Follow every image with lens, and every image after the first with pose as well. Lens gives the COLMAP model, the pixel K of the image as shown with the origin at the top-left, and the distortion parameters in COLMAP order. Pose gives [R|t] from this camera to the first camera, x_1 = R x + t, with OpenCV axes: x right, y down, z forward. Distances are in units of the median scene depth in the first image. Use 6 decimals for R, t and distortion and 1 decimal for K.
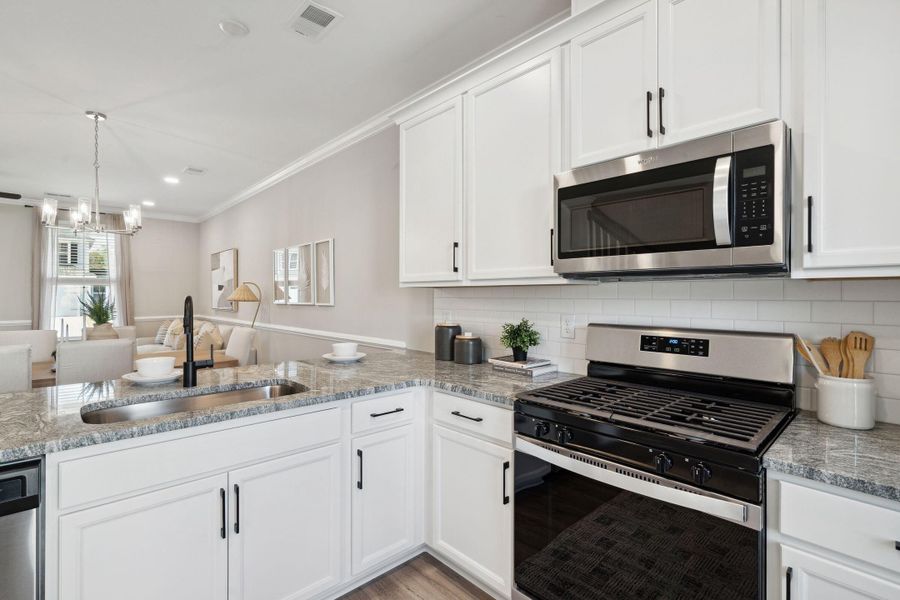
lens RADIAL K [[418.9, 0, 451.5], [0, 418.9, 293.9], [0, 0, 1]] dist [0.002042, 0.000227]
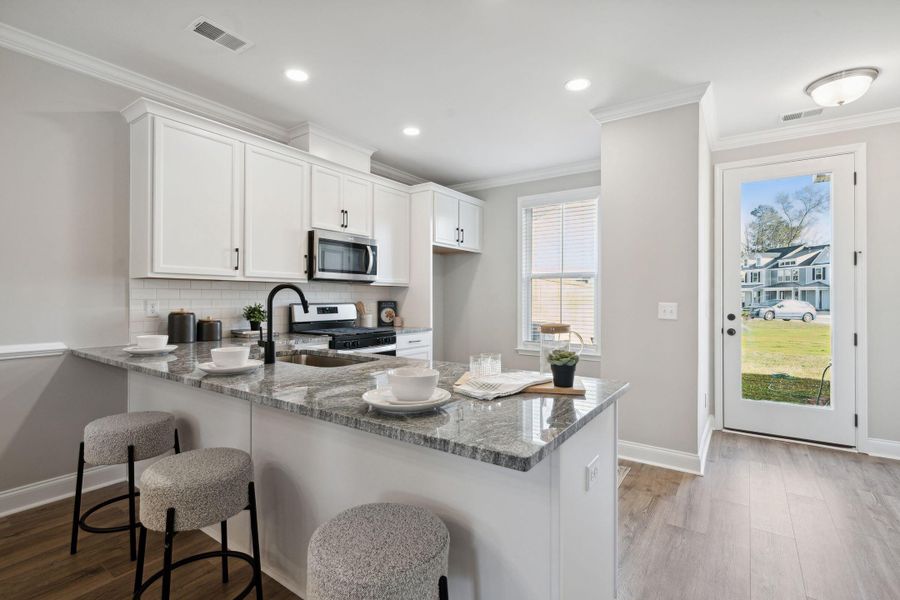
lens RADIAL K [[418.9, 0, 451.5], [0, 418.9, 293.9], [0, 0, 1]] dist [0.002042, 0.000227]
pose [[-0.200527, 0.005373, 0.979673, -1.540256], [-0.009149, 0.999931, -0.007357, 0.031000], [-0.979645, -0.010439, -0.200464, 0.612444]]
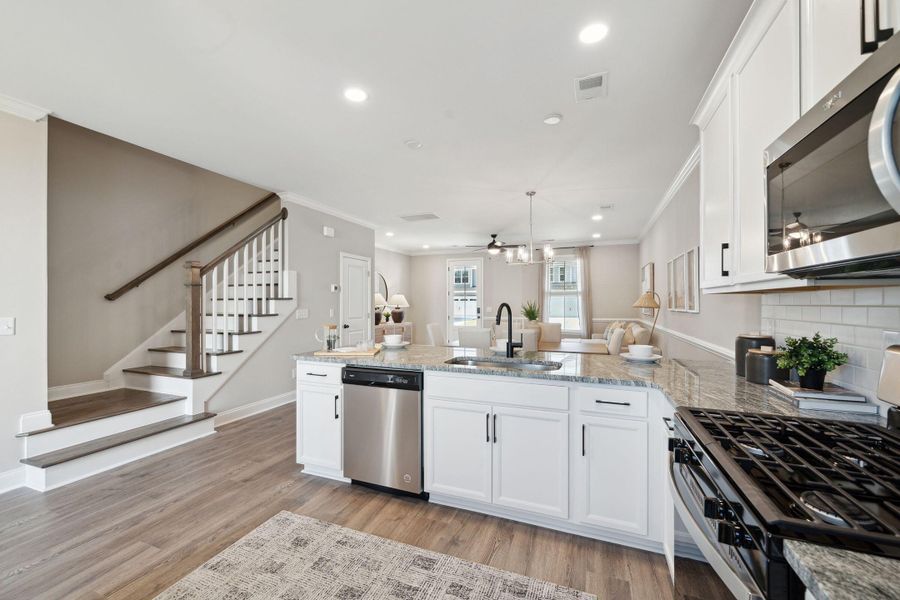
lens RADIAL K [[370.4, 0, 450.0], [0, 370.4, 300.0], [0, 0, 1]] dist [0.000347, 0.000031]
pose [[0.429778, -0.008293, -0.902896, 0.497172], [0.004465, 0.999965, -0.007060, 0.002166], [0.902923, -0.000997, 0.429800, 0.126958]]
